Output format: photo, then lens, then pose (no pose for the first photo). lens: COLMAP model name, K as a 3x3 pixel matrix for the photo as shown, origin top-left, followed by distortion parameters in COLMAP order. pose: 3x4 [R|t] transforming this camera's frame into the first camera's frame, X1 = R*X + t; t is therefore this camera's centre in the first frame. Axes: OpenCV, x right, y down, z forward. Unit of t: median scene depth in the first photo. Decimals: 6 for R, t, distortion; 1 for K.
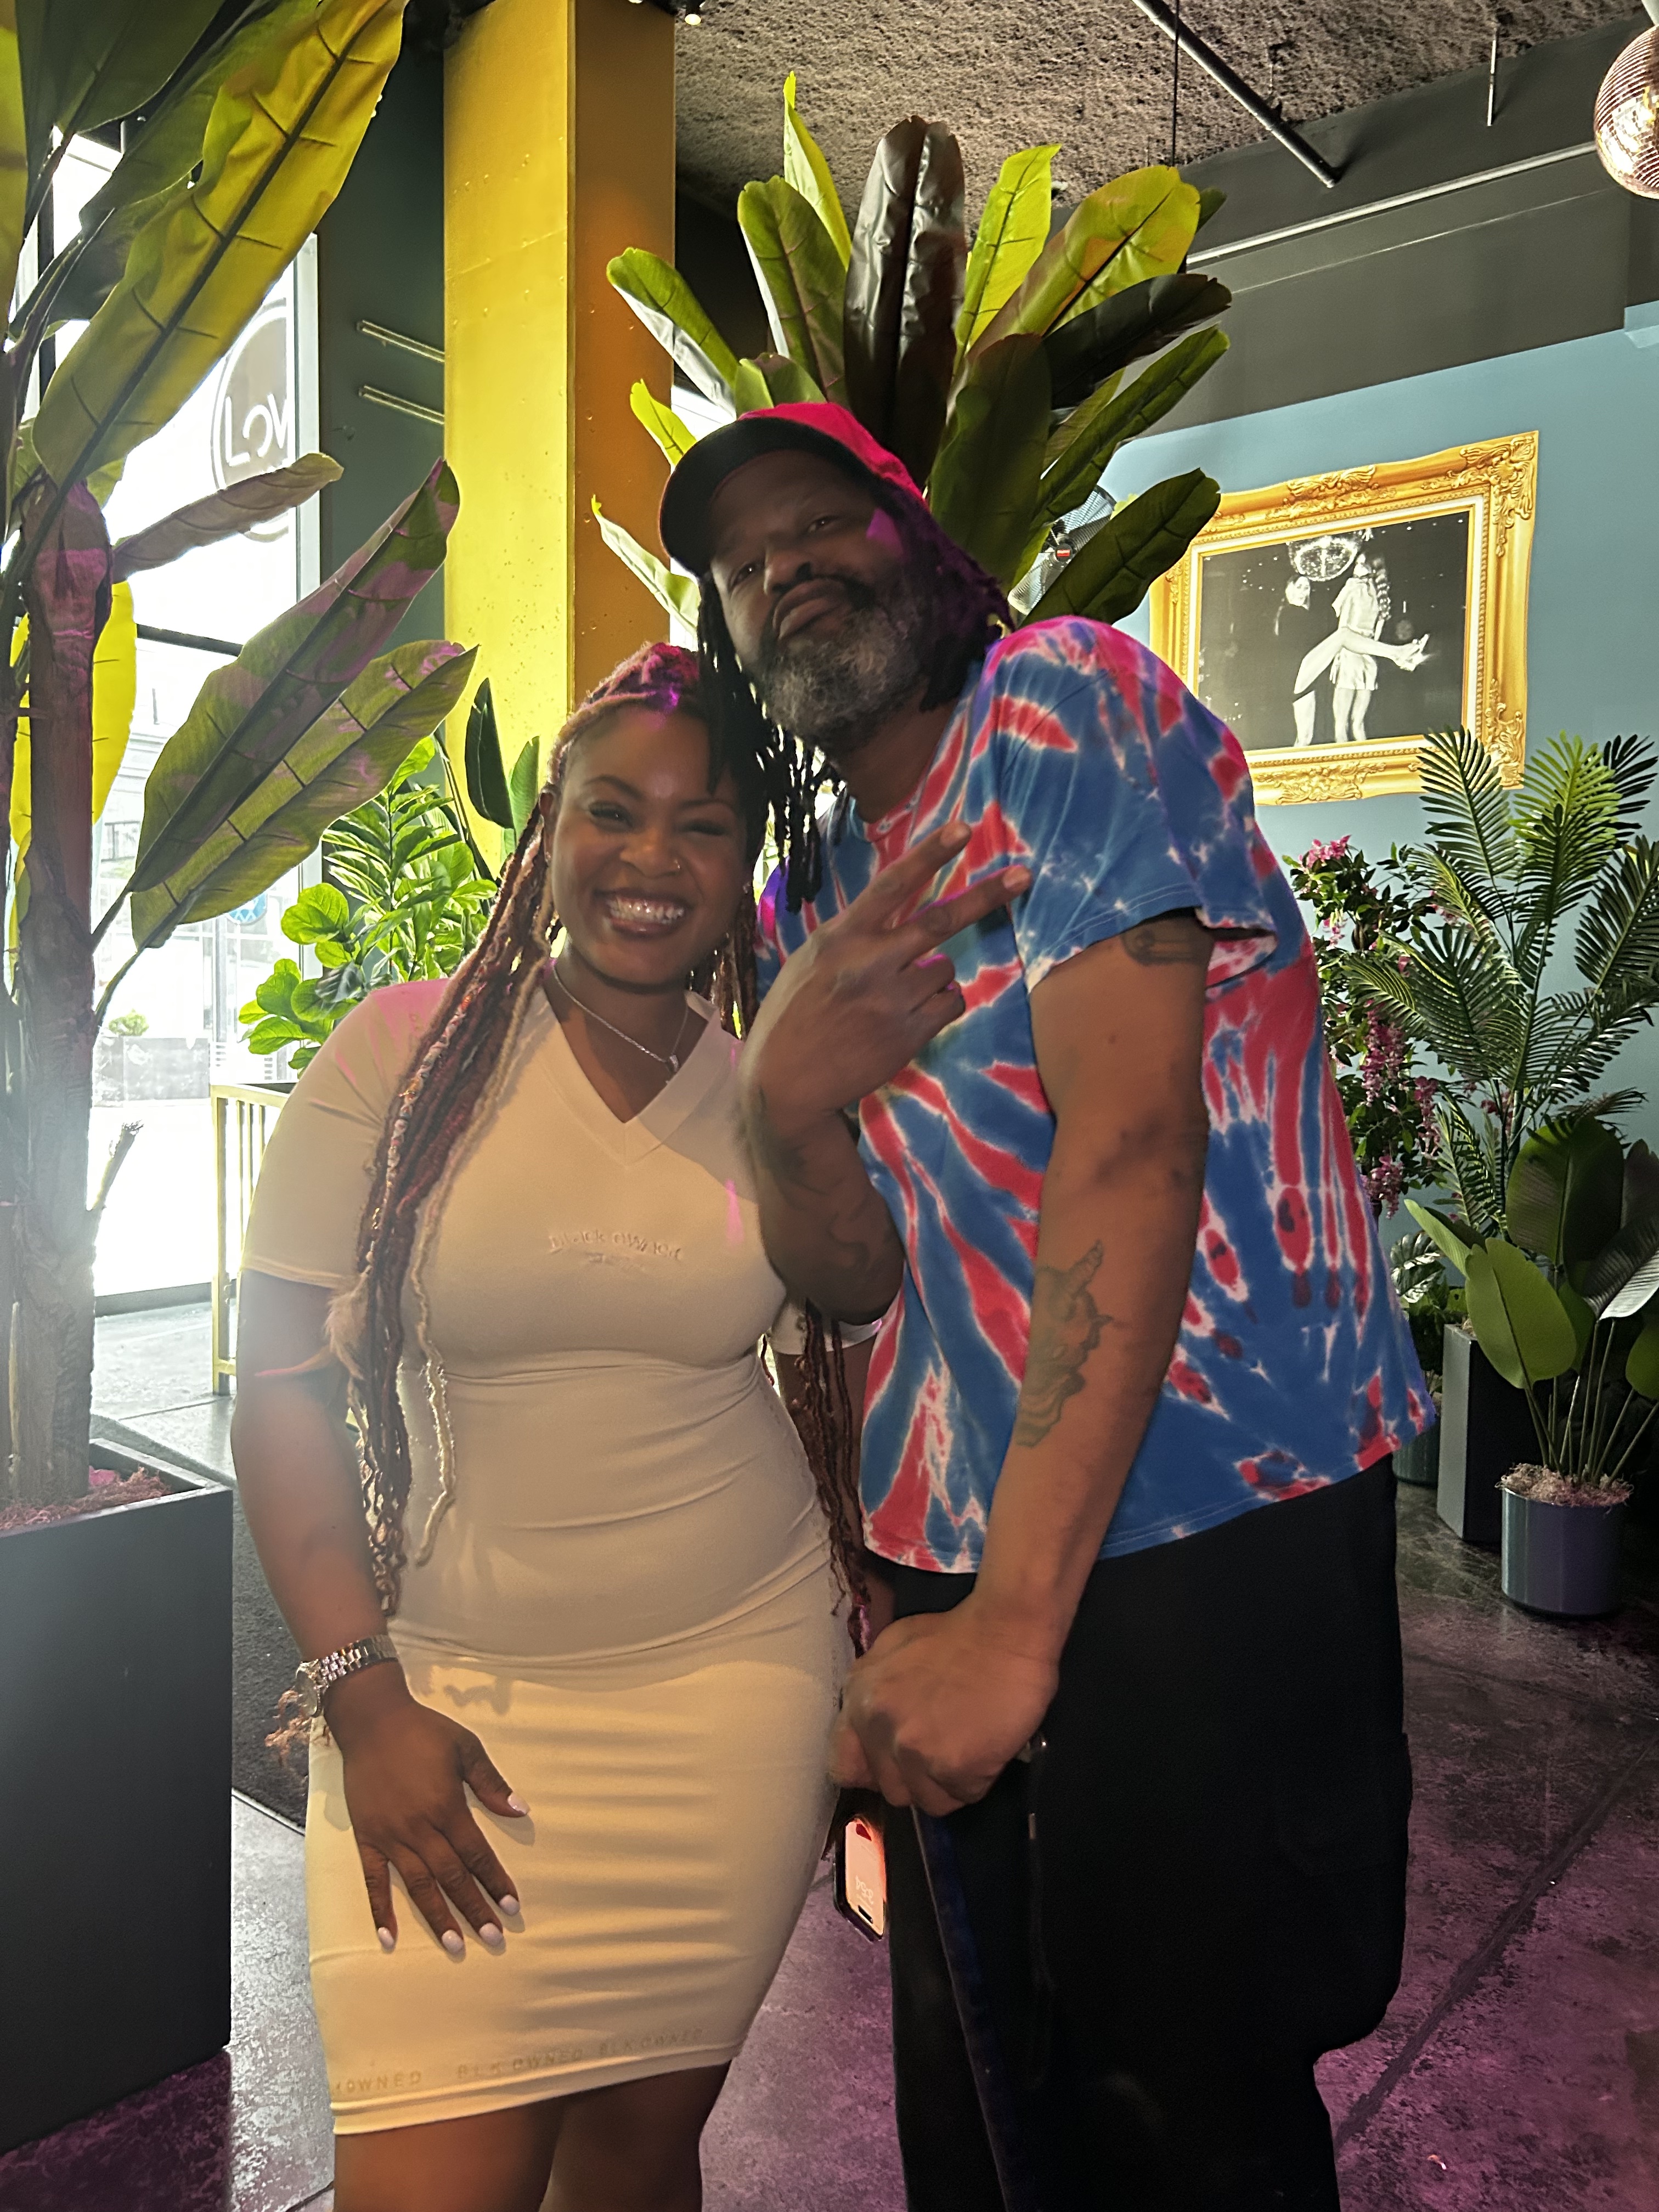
lens RADIAL K [[1678.9, 0, 837.1], [0, 1678.9, 1099.9], [0, 0, 1]] dist [0.012471, 0.005358]
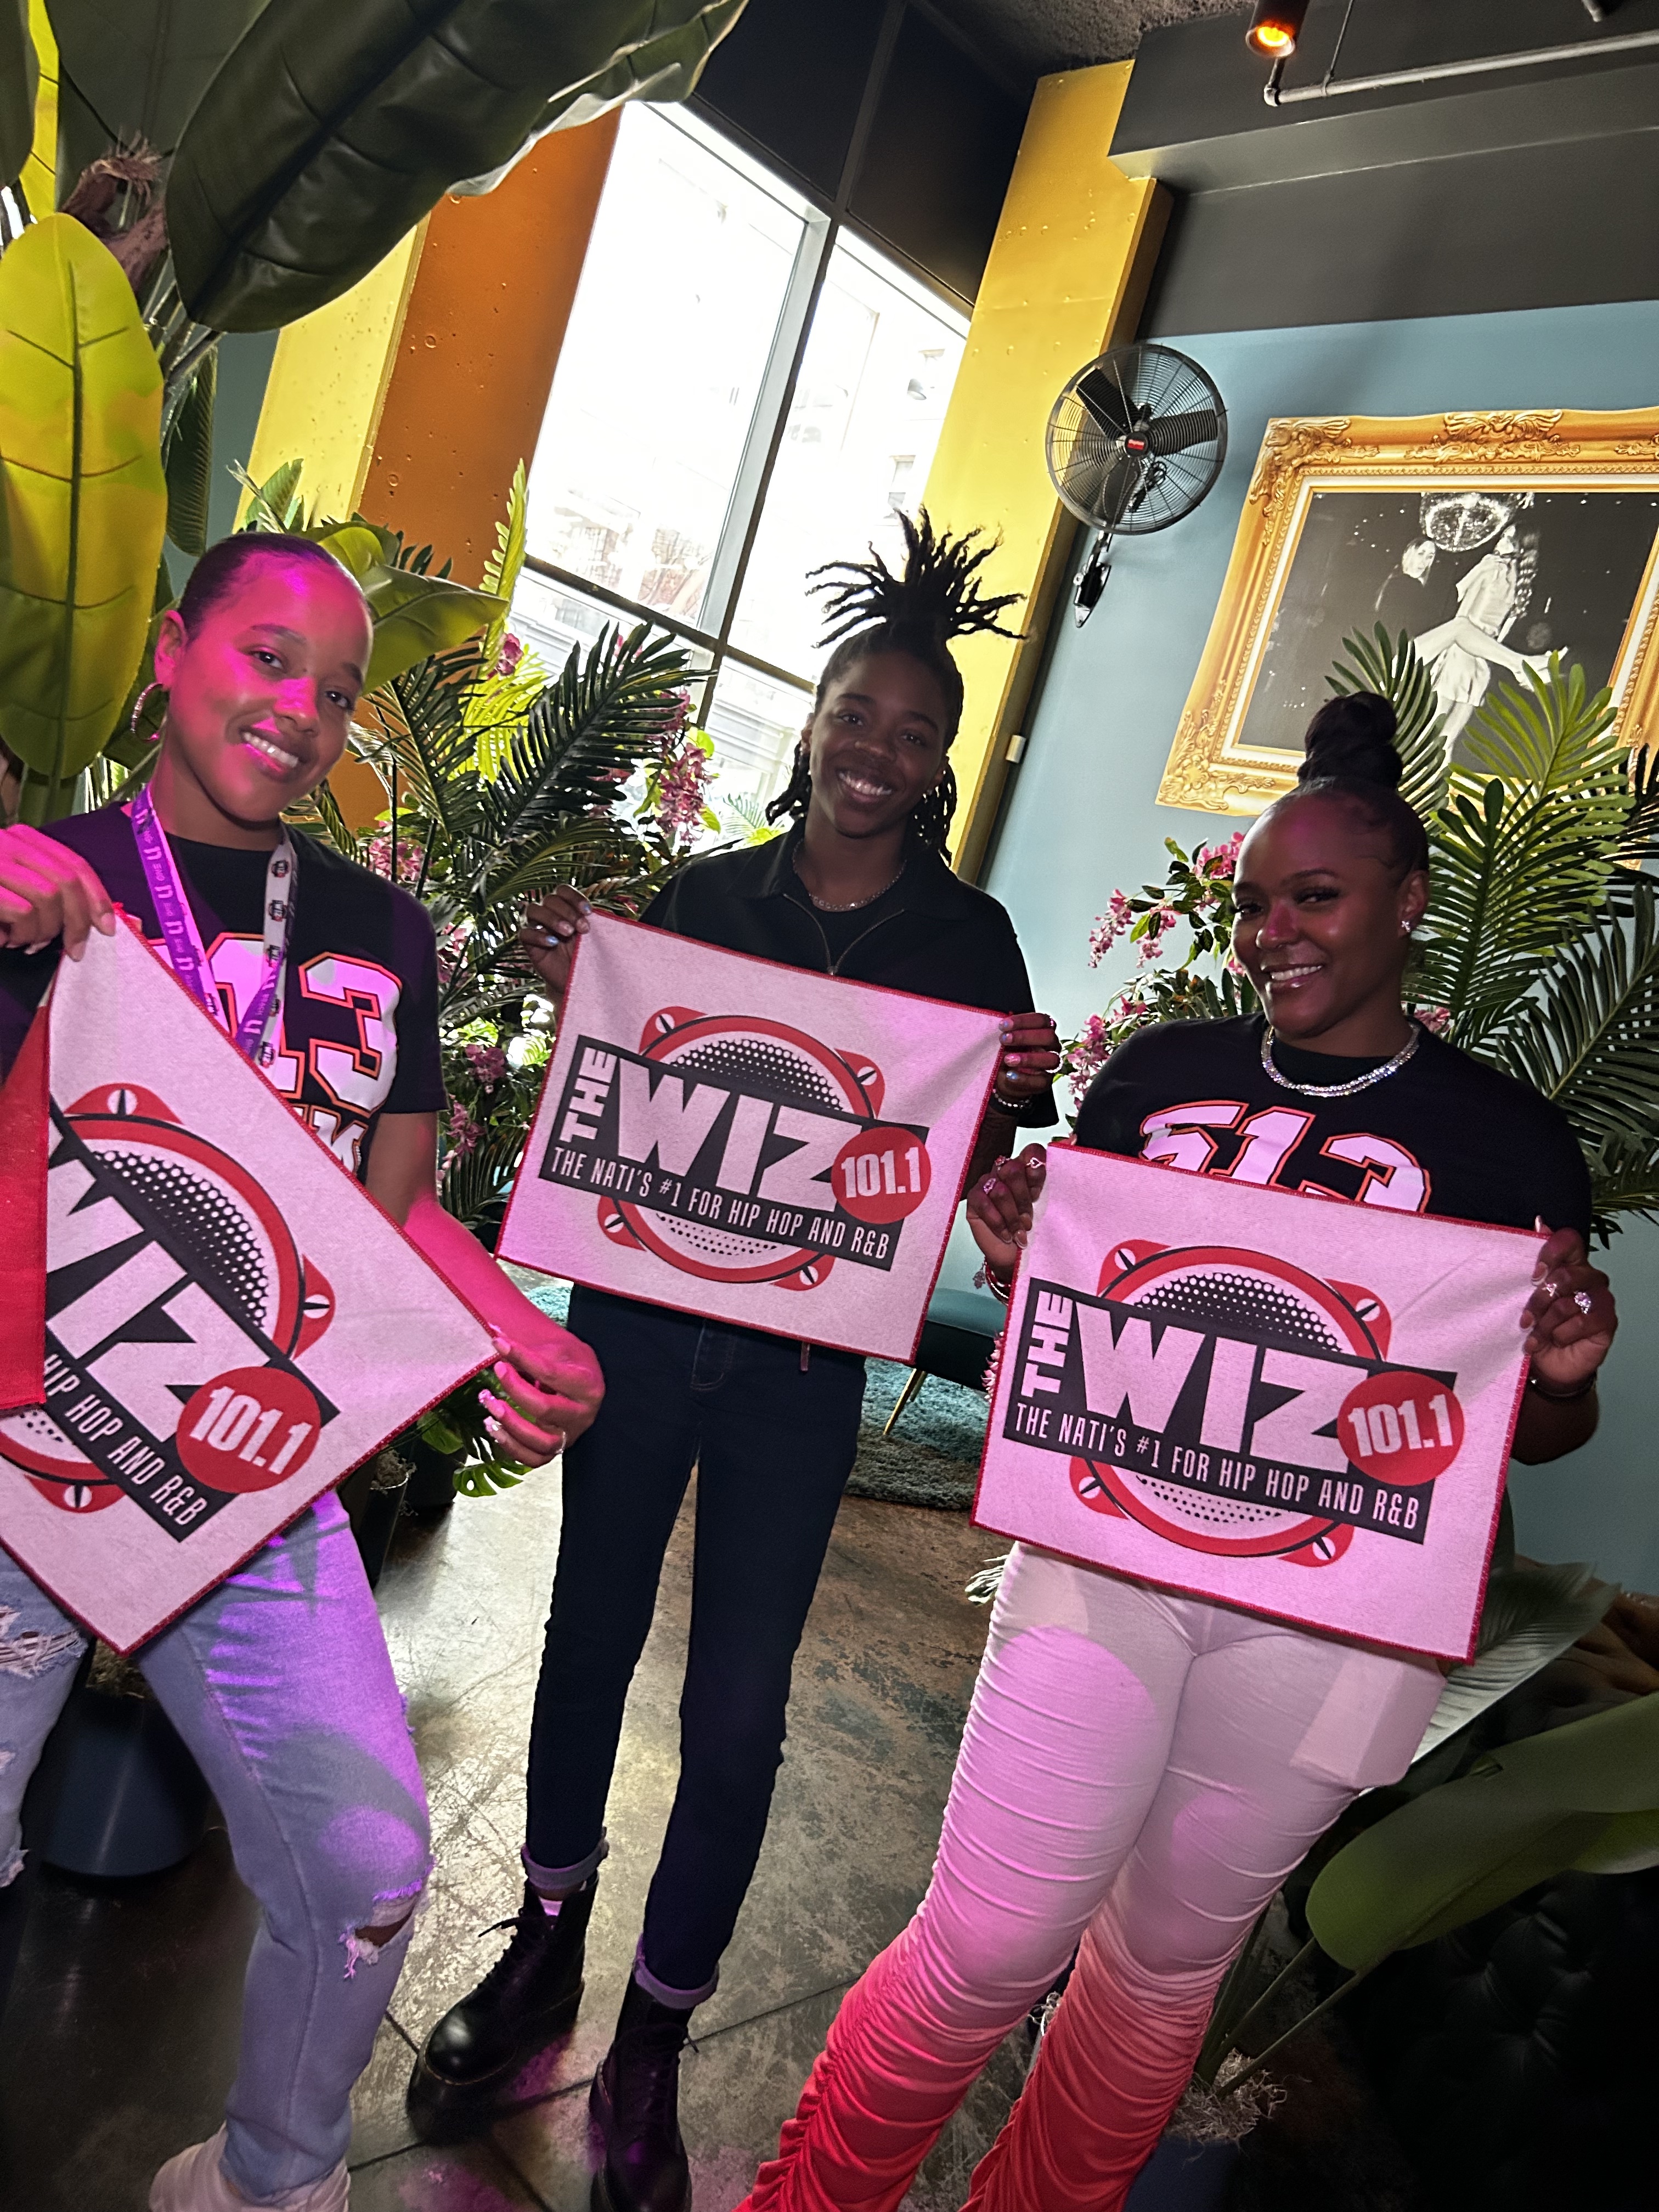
lens RADIAL K [[1678.9, 0, 820.1], [0, 1678.9, 1107.5], [0, 0, 1]] dist [0.012471, 0.005358]
pose [[0.962130, 0.260397, -0.080615, 0.144356], [-0.258571, 0.965445, 0.032503, -0.021180], [0.086293, -0.010428, 0.996215, 0.229503]]
